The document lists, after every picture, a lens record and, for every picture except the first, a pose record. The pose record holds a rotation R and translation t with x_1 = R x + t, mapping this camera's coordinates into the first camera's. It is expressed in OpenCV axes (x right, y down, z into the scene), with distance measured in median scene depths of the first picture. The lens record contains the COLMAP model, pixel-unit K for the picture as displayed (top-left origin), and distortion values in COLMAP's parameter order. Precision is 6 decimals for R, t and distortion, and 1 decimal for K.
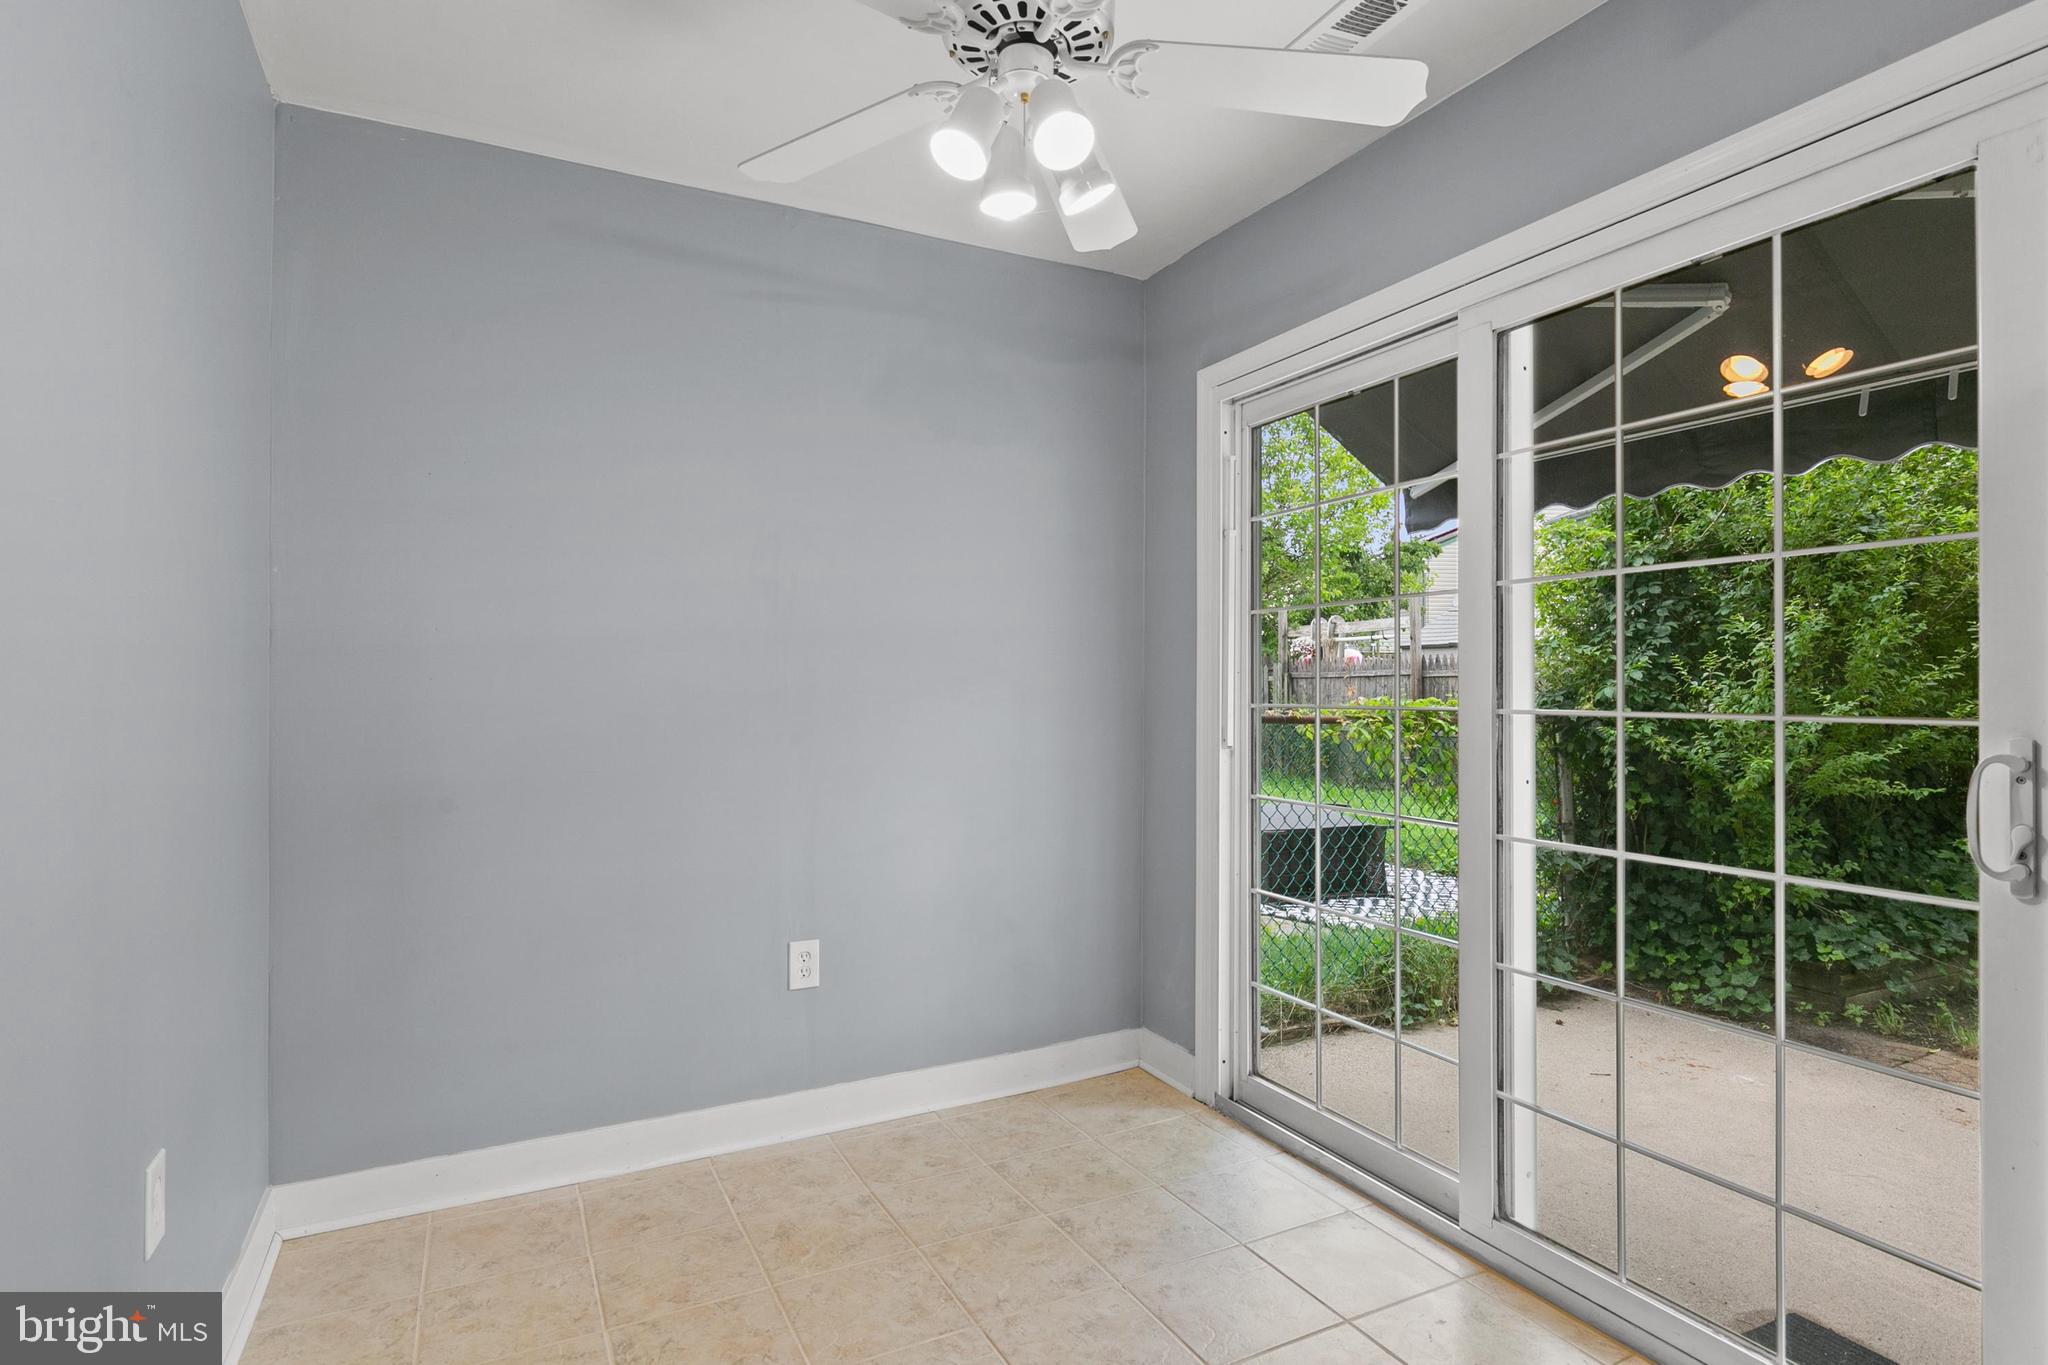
lens RADIAL K [[1061.6, 0, 1025.1], [0, 1061.6, 676.9], [0, 0, 1]] dist [-0.000897, -0.000541]
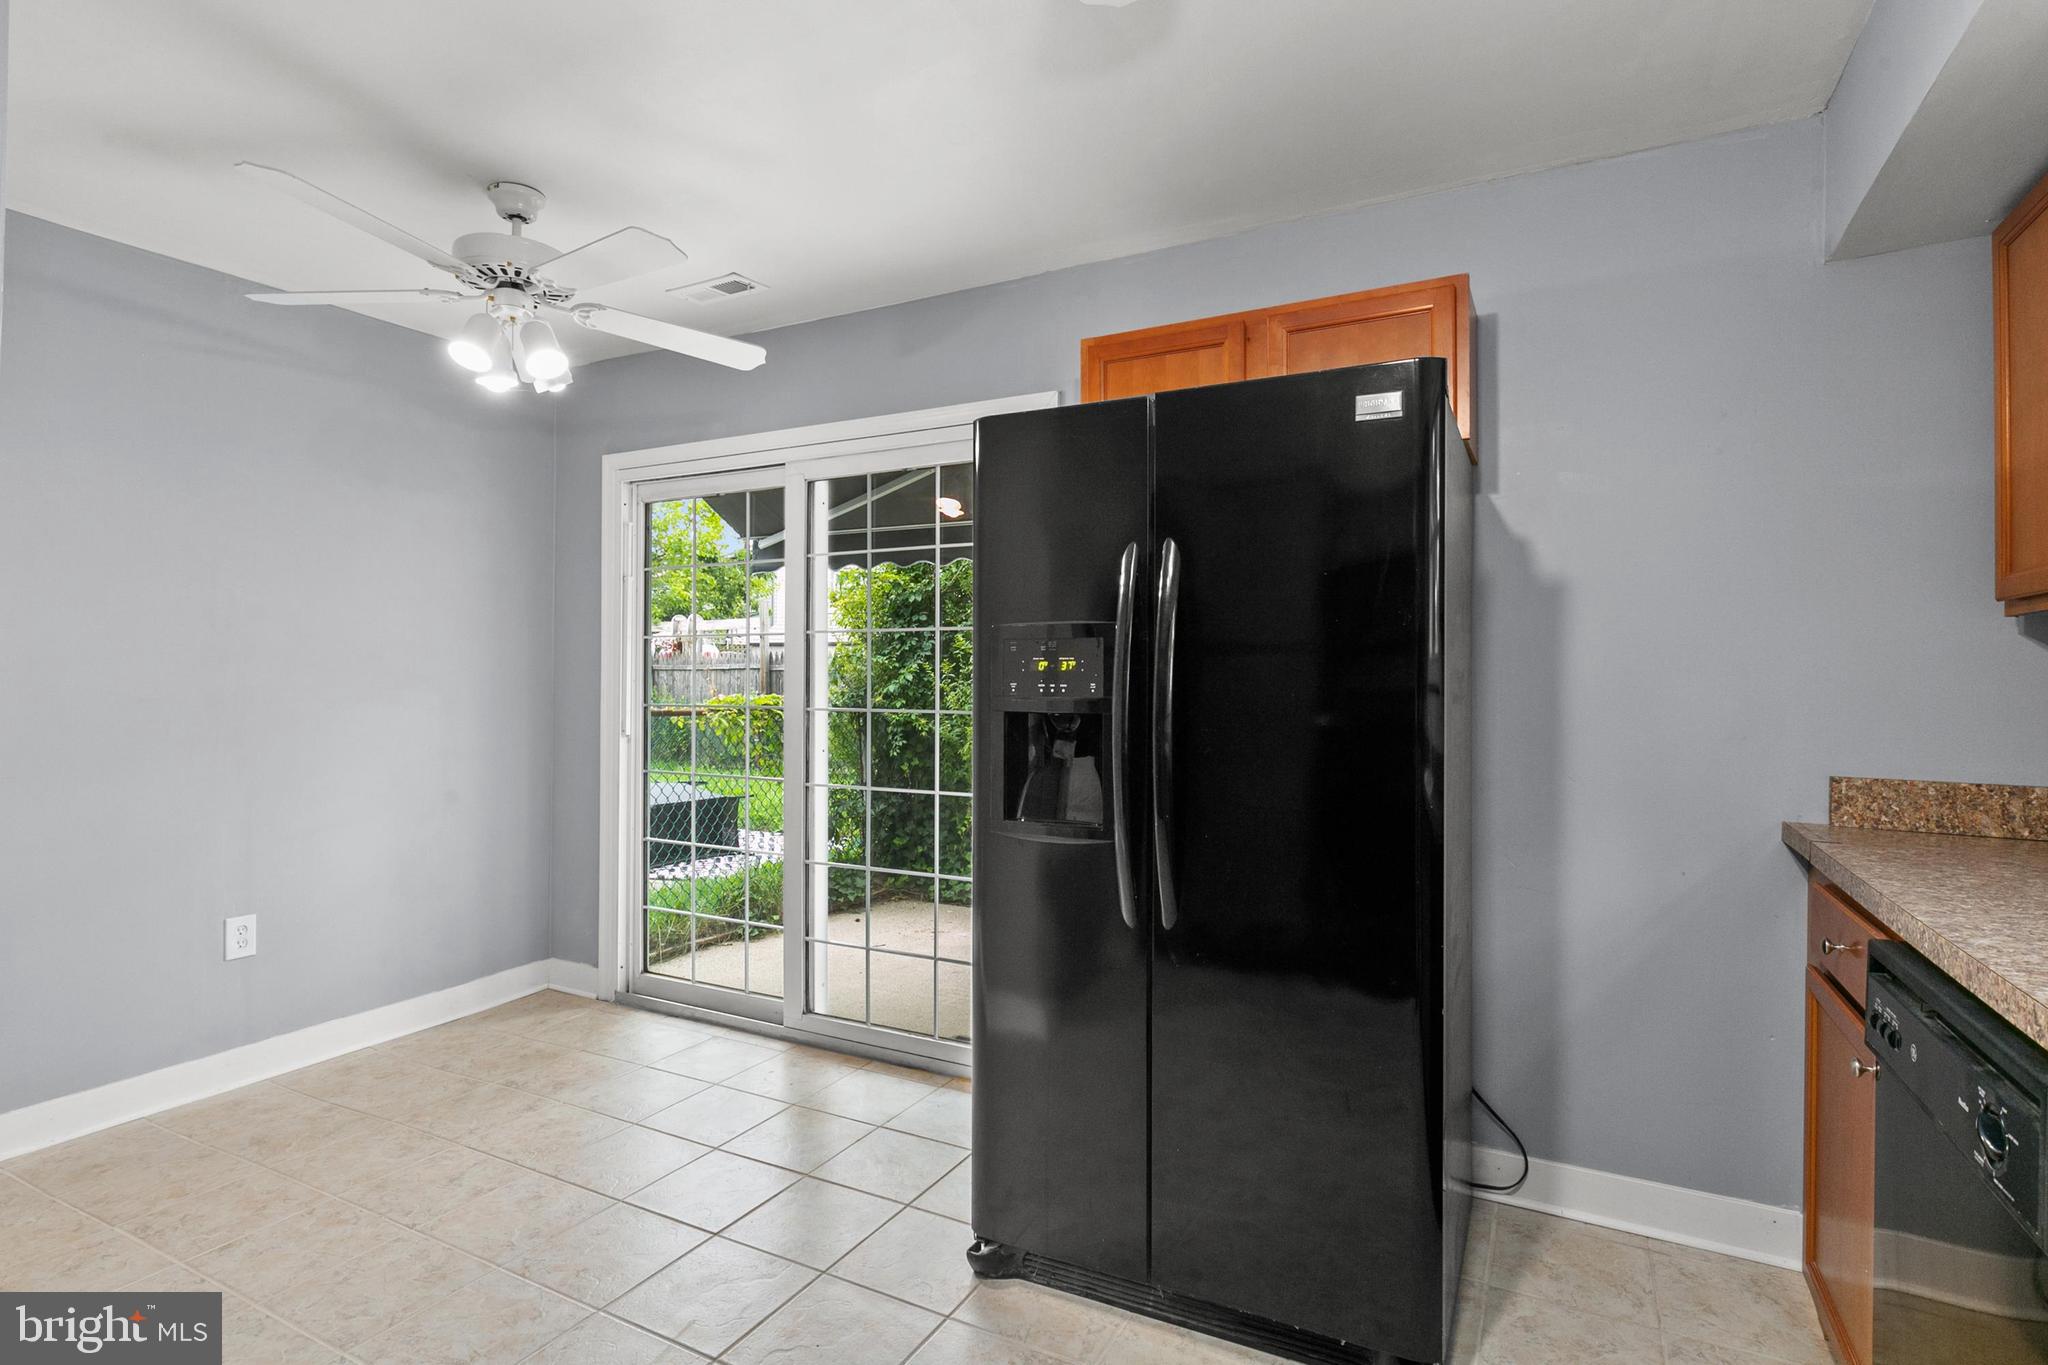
lens RADIAL K [[1019.3, 0, 1029.3], [0, 1019.3, 674.5], [0, 0, 1]] dist [-0.001548, 0.000298]
pose [[0.821983, 0.001563, 0.569510, -0.131699], [-0.006829, 0.999951, 0.007112, -0.026148], [-0.569471, -0.009735, 0.821954, -0.378699]]
